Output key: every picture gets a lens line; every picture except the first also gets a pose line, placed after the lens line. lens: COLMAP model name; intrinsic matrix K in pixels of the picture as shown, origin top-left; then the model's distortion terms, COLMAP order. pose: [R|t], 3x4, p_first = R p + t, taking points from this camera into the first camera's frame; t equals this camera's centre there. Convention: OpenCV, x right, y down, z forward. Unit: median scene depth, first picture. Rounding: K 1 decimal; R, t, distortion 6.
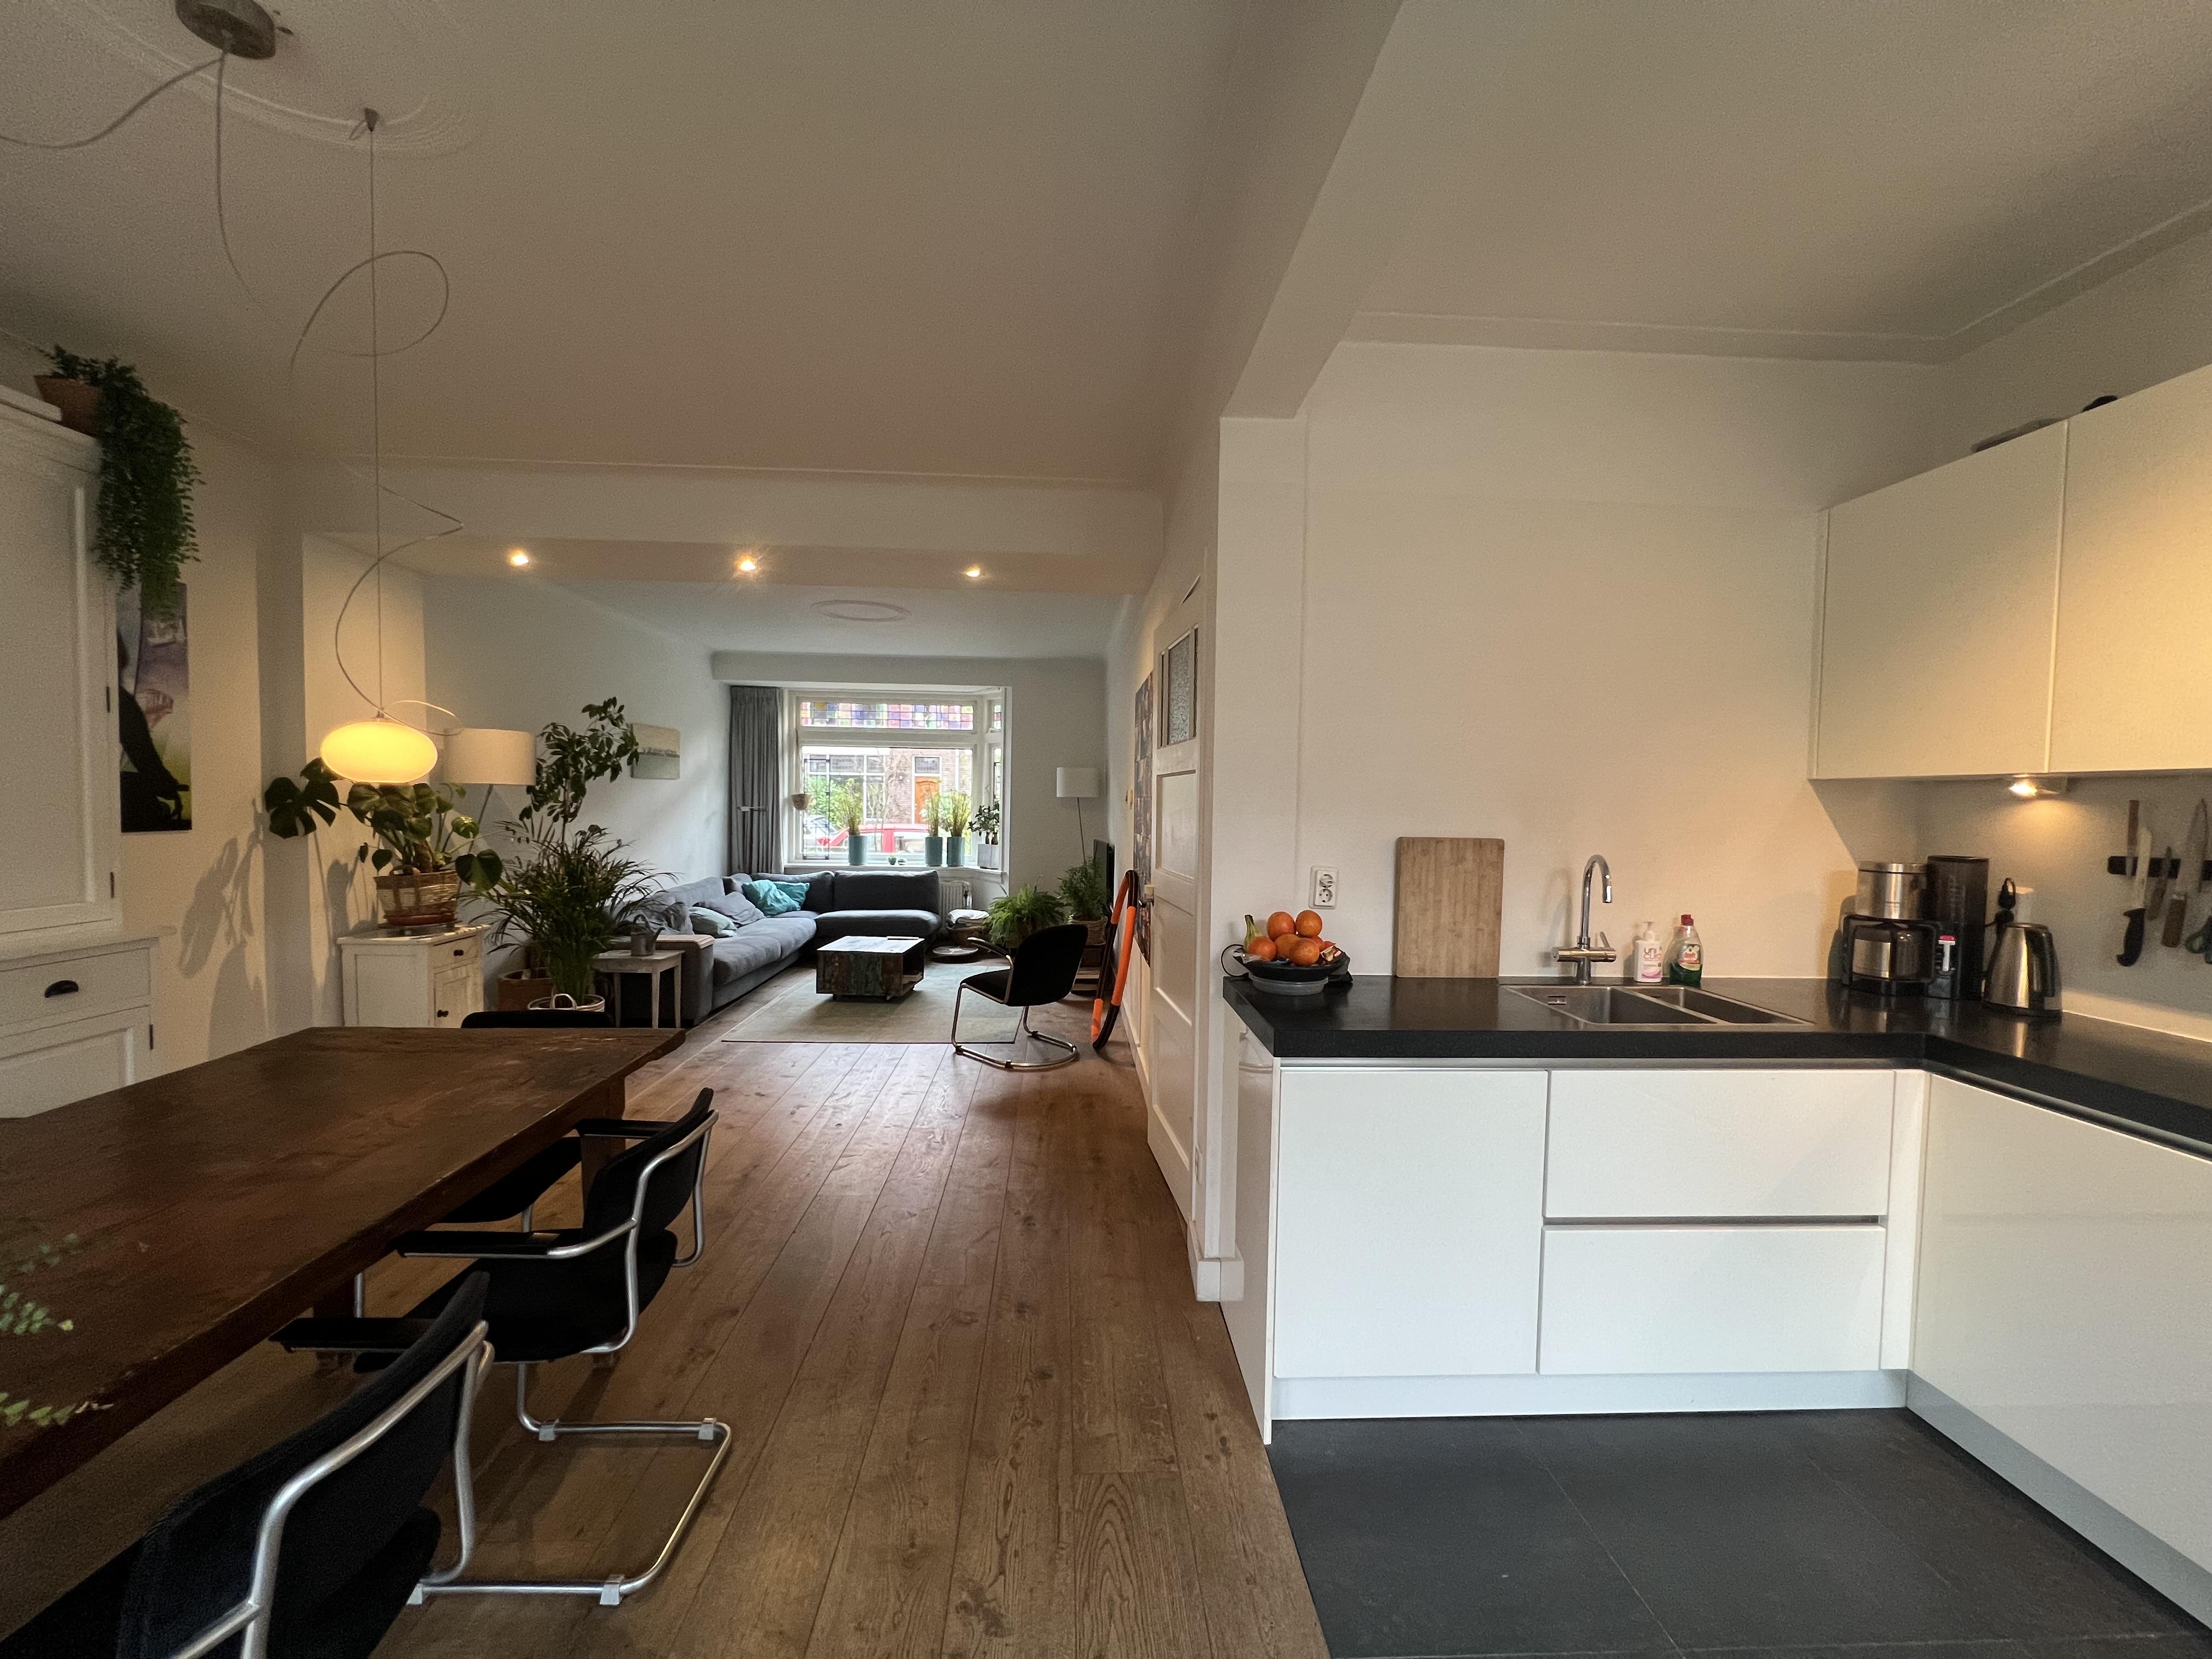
lens RADIAL K [[881.1, 0, 1109.4], [0, 881.1, 840.8], [0, 0, 1]] dist [-0.000641, -0.000026]
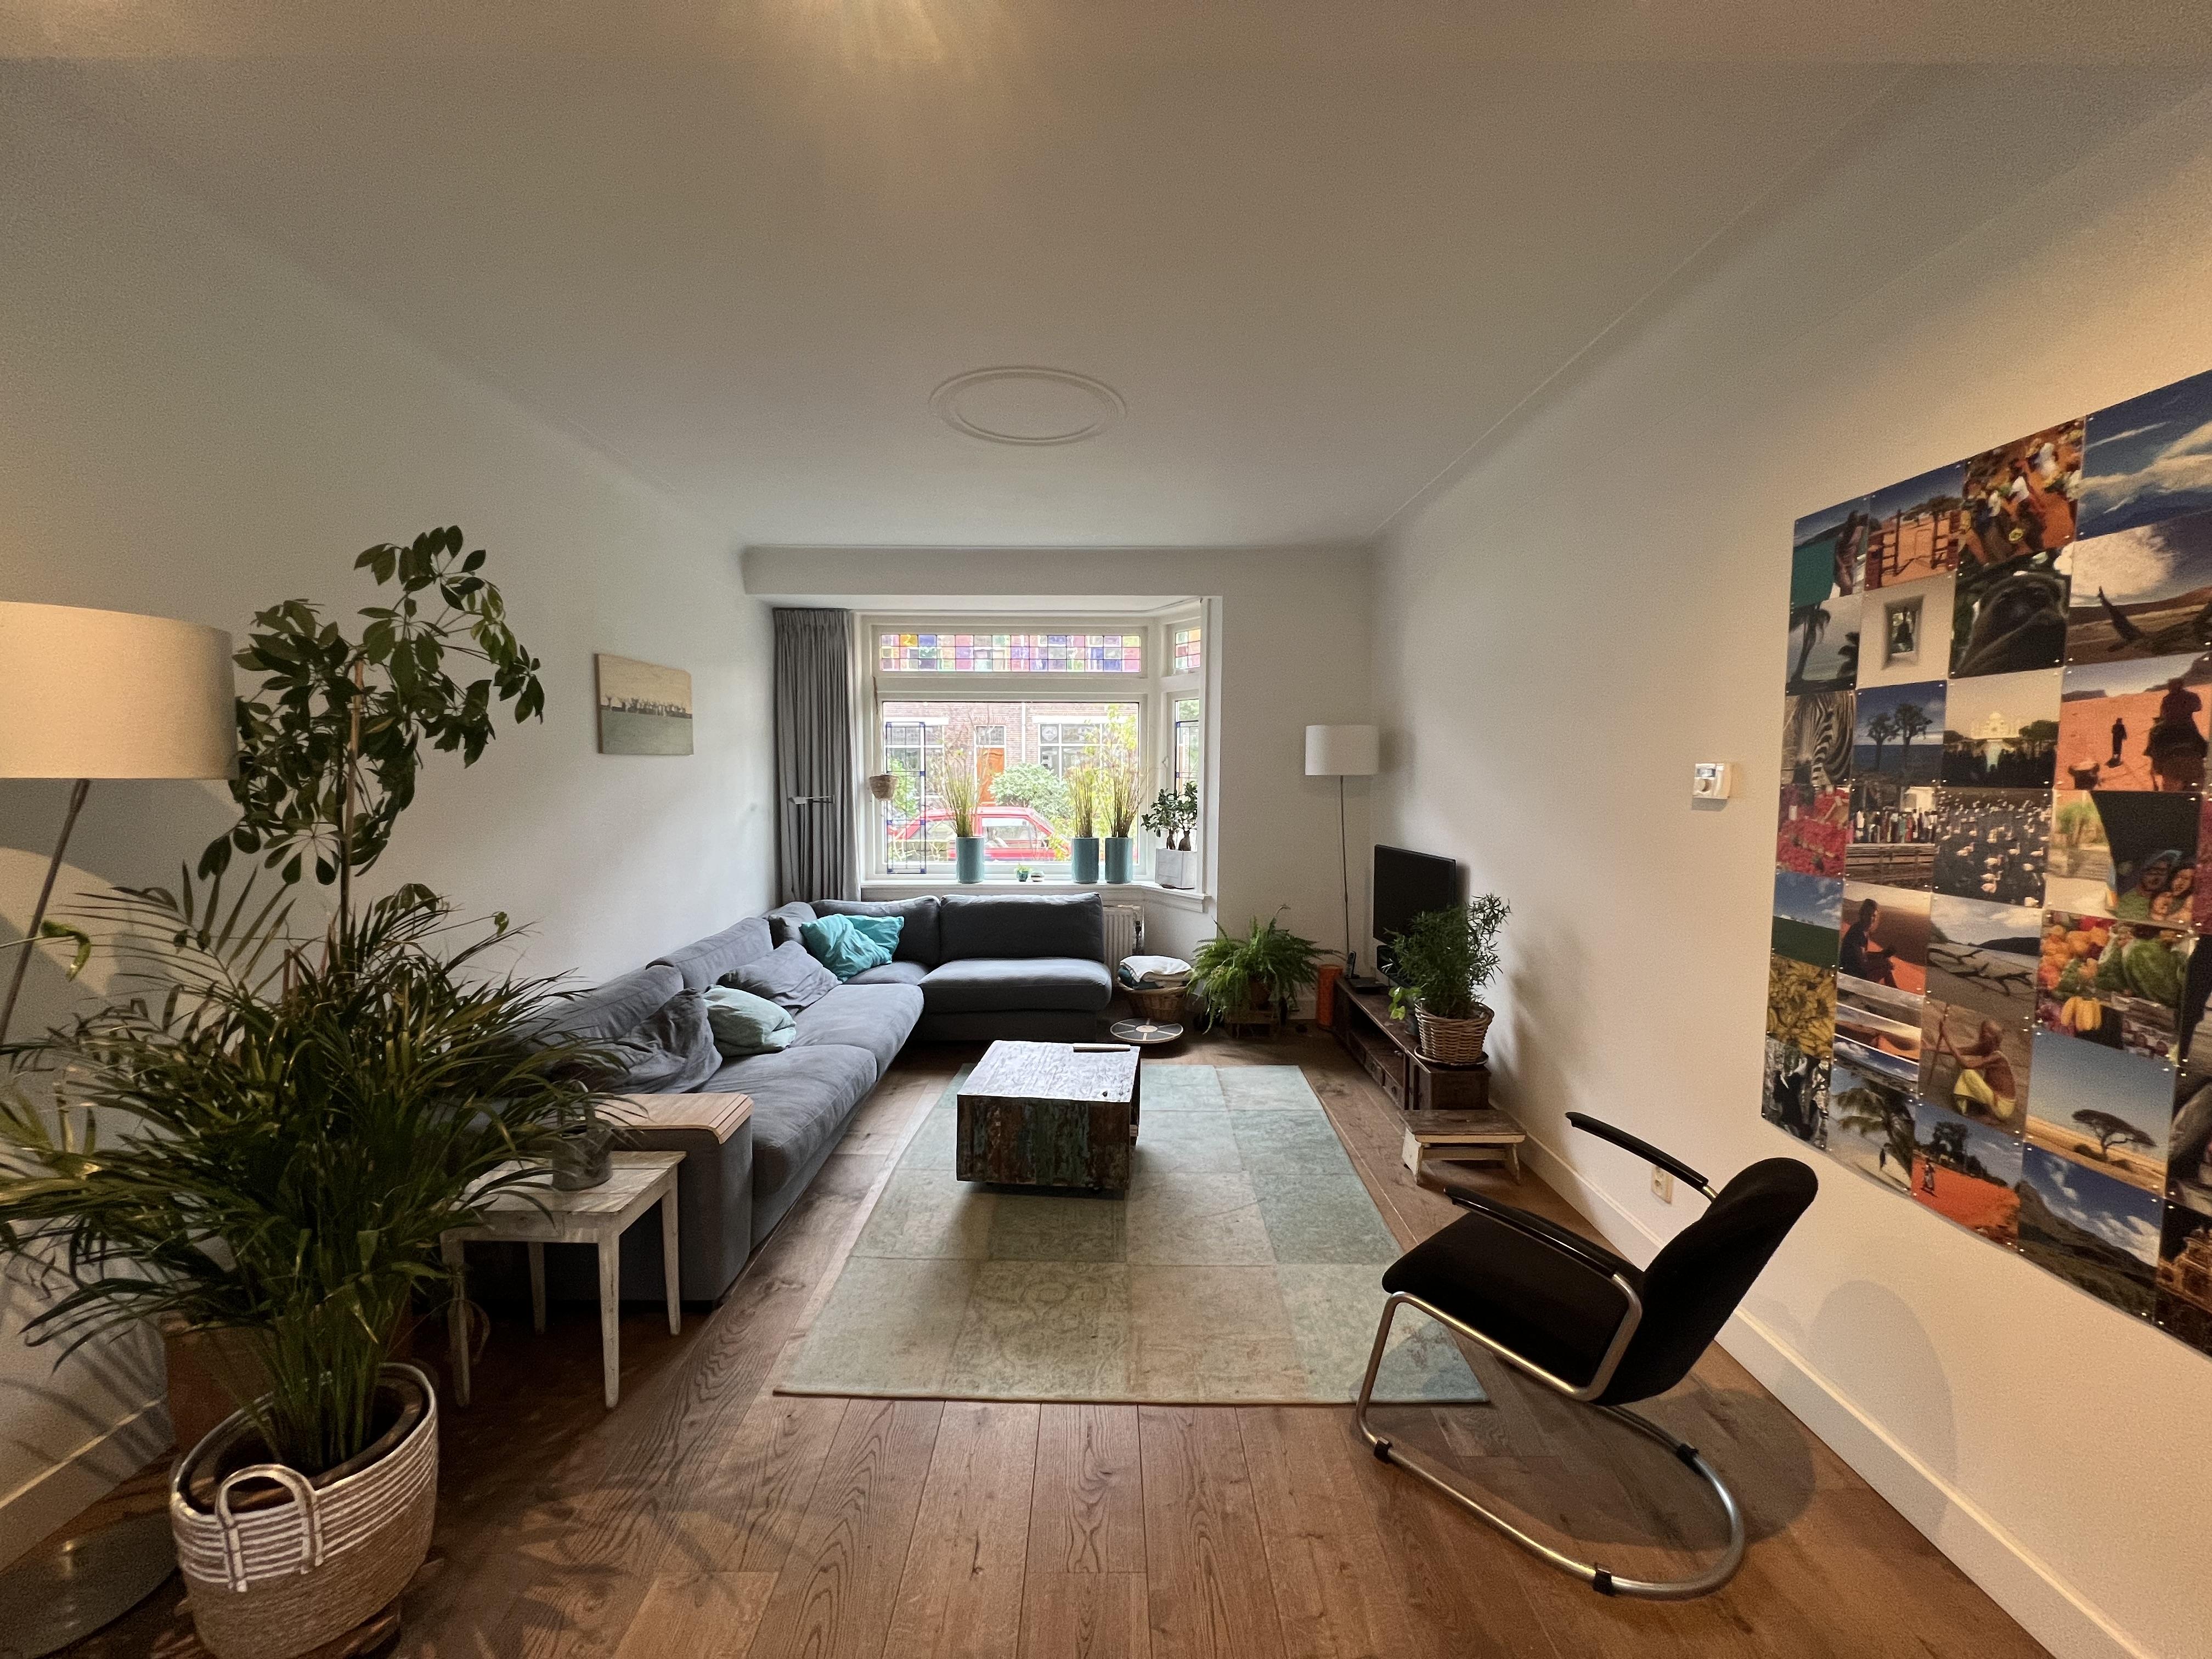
lens RADIAL K [[881.1, 0, 1108.3], [0, 881.1, 838.9], [0, 0, 1]] dist [-0.000641, -0.000026]
pose [[0.998809, -0.010994, -0.047528, -0.375172], [0.012482, 0.999438, 0.031126, -0.059532], [0.047159, -0.031682, 0.998385, 0.867661]]
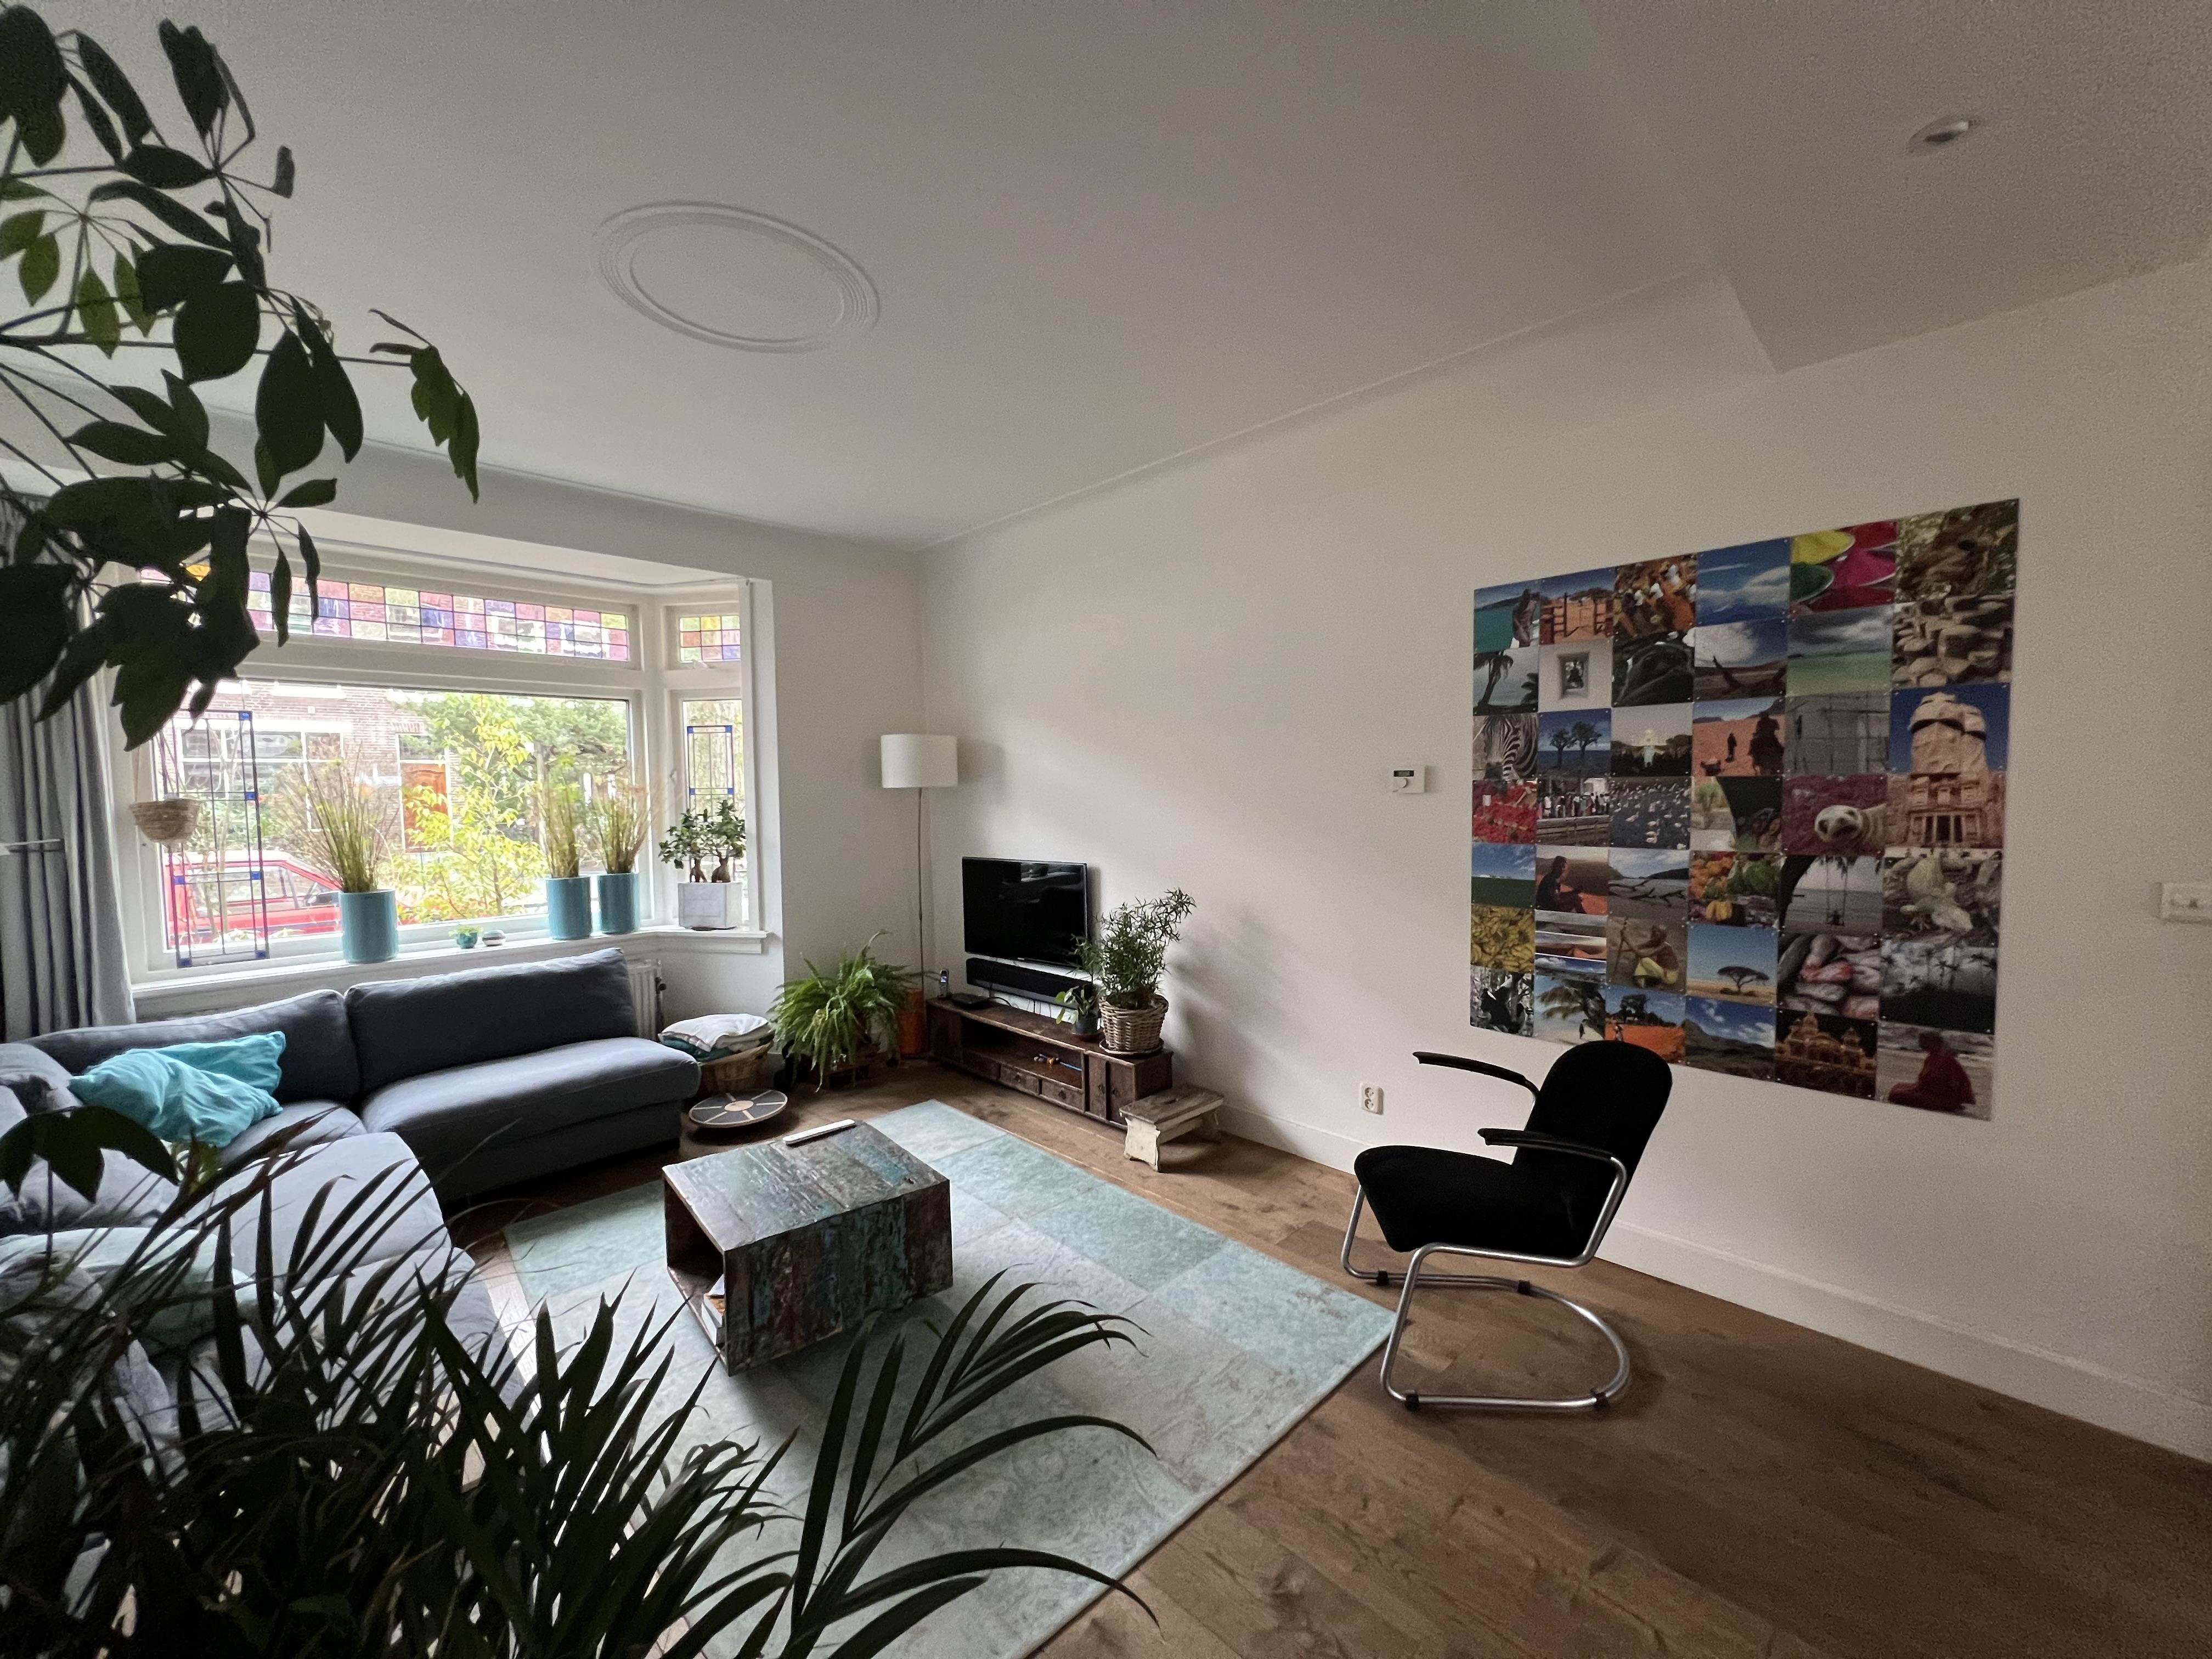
lens RADIAL K [[881.1, 0, 1101.0], [0, 881.1, 836.7], [0, 0, 1]] dist [-0.000641, -0.000026]
pose [[0.746282, -0.064707, 0.662477, -0.743963], [0.056665, 0.997827, 0.033628, -0.066744], [-0.663214, 0.012443, 0.748327, 1.097560]]
